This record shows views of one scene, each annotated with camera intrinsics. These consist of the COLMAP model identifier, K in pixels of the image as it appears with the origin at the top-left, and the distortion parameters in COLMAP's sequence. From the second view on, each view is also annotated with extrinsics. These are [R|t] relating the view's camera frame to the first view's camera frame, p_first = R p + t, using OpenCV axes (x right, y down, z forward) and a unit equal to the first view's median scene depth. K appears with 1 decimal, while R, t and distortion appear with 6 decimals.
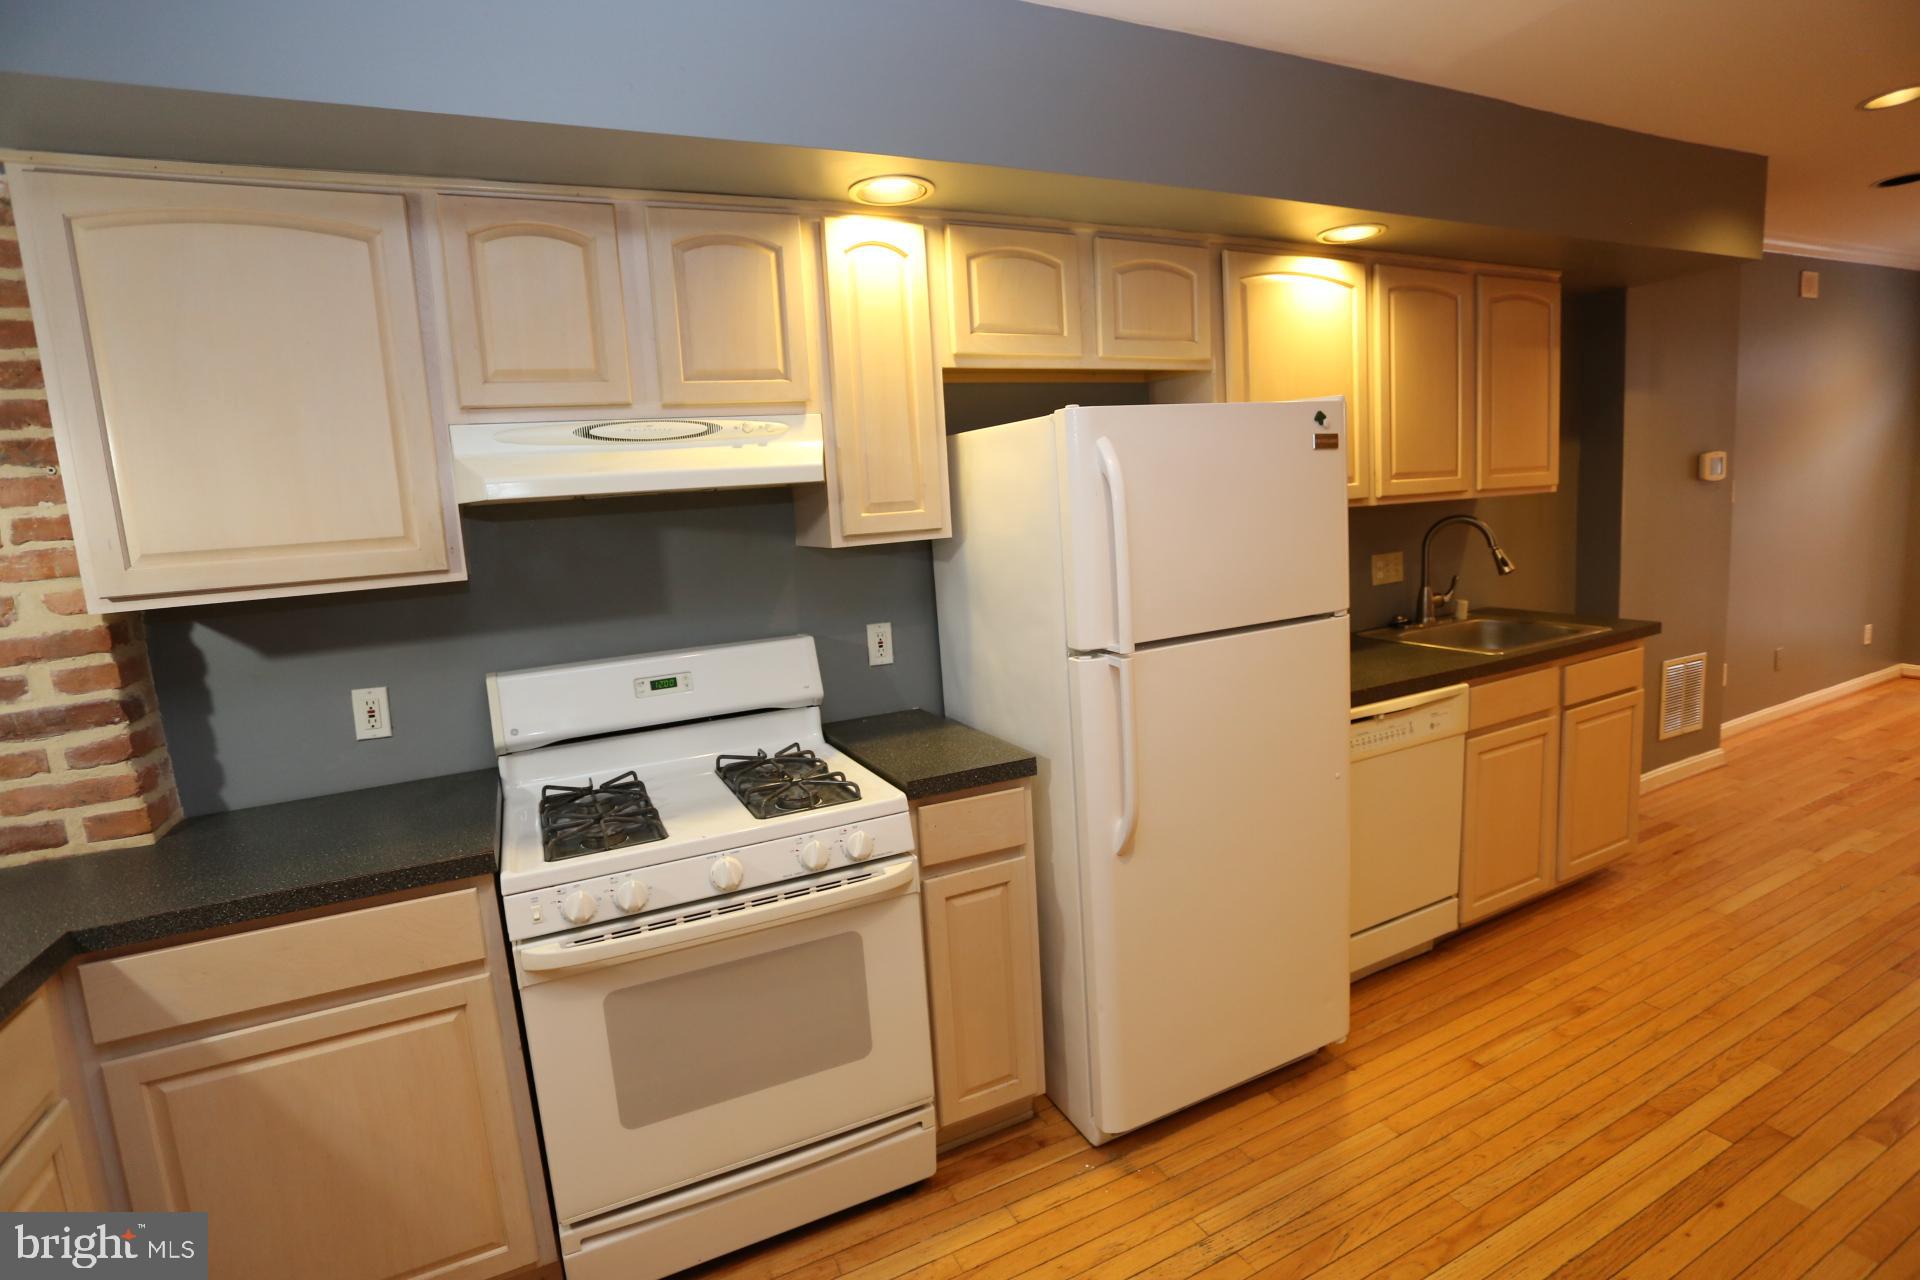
lens RADIAL K [[927.5, 0, 960.5], [0, 927.5, 628.2], [0, 0, 1]] dist [-0.087427, 0.039947]
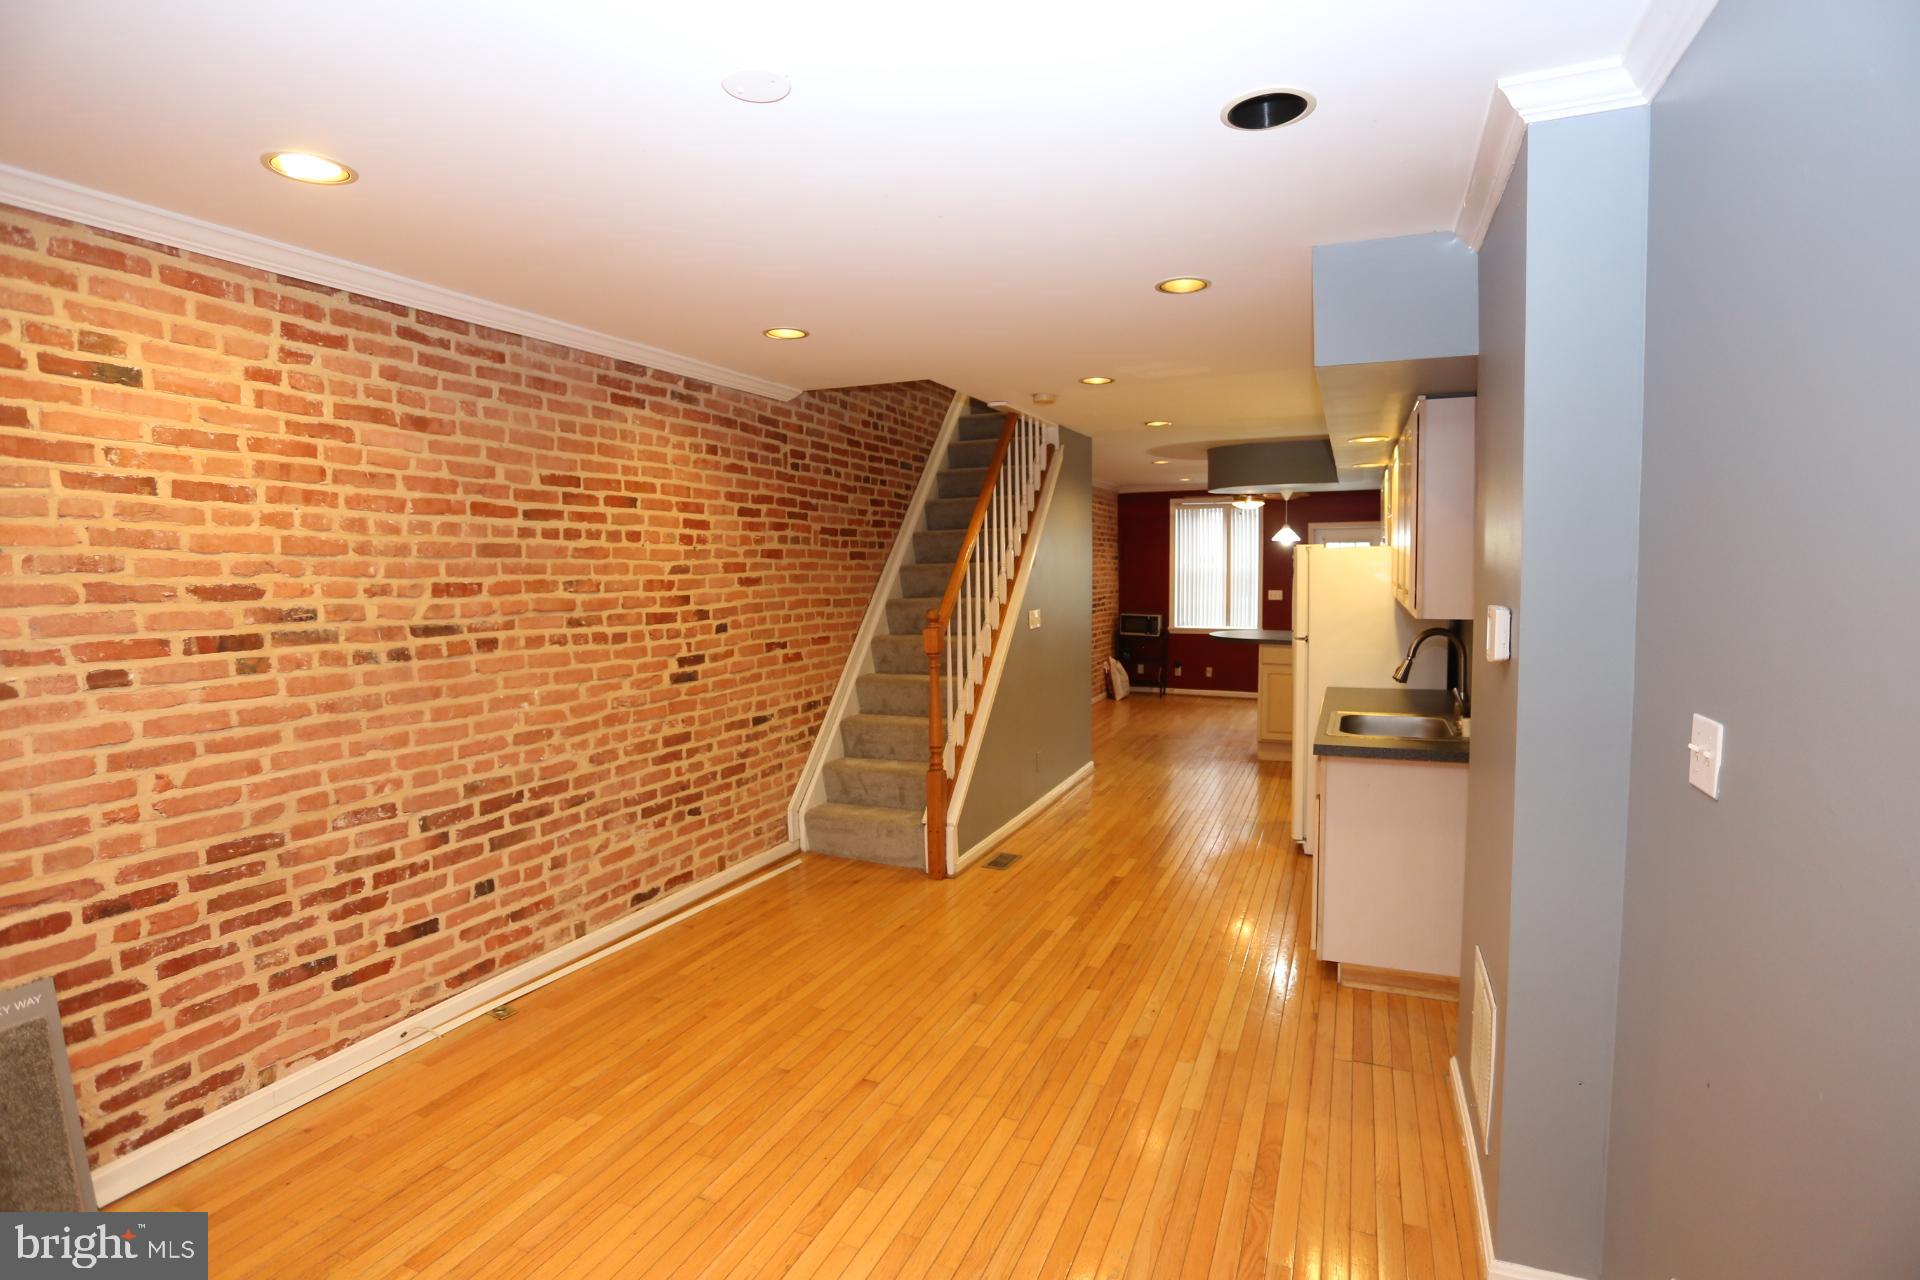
lens RADIAL K [[938.8, 0, 955.7], [0, 938.8, 632.2], [0, 0, 1]] dist [-0.067775, 0.027258]
pose [[-0.752565, 0.132261, -0.645099, 1.702648], [-0.017589, 0.975236, 0.220466, -0.353481], [0.658283, 0.177261, -0.731602, 1.424793]]
